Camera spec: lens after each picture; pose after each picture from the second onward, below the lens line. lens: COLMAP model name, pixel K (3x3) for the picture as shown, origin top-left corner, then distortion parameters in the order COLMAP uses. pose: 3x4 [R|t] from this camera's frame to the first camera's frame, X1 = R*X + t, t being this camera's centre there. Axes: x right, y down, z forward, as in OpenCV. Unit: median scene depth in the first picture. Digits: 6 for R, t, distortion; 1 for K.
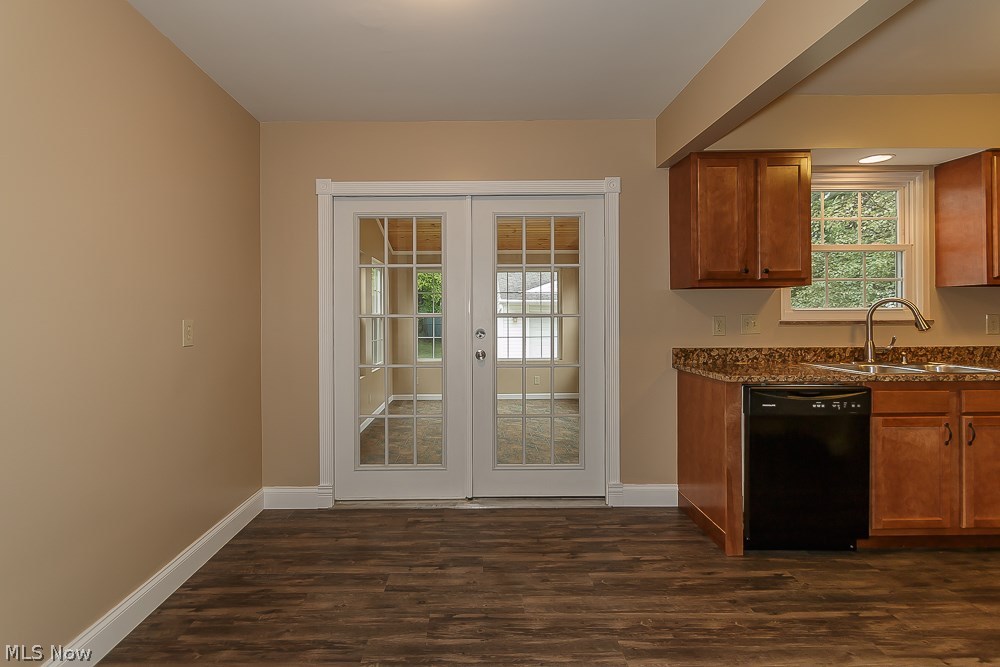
lens RADIAL K [[461.4, 0, 464.0], [0, 461.4, 314.3], [0, 0, 1]] dist [-0.016676, 0.001260]
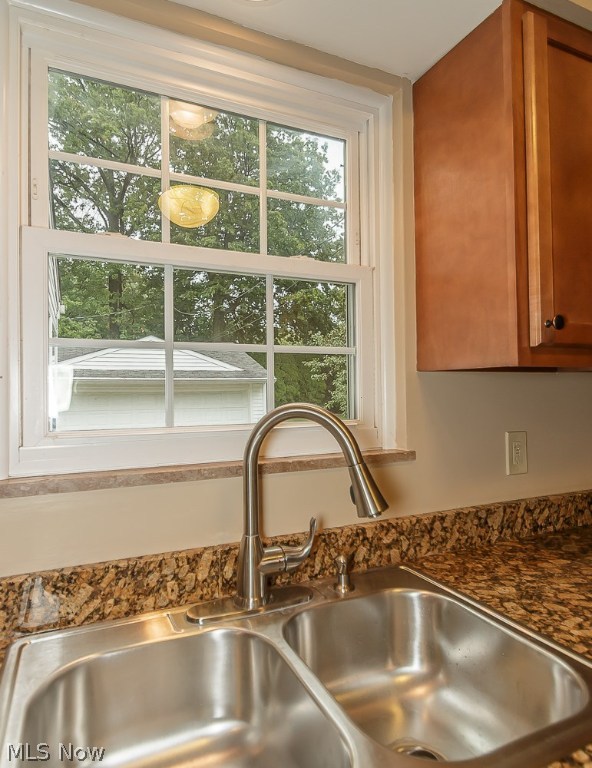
lens RADIAL K [[456.3, 0, 278.6], [0, 456.3, 381.1], [0, 0, 1]] dist [0.005521, -0.000202]
pose [[0.905308, 0.003730, 0.424739, 0.764850], [0.004643, 0.999815, -0.018676, -0.044219], [-0.424730, 0.018879, 0.905123, 0.691899]]
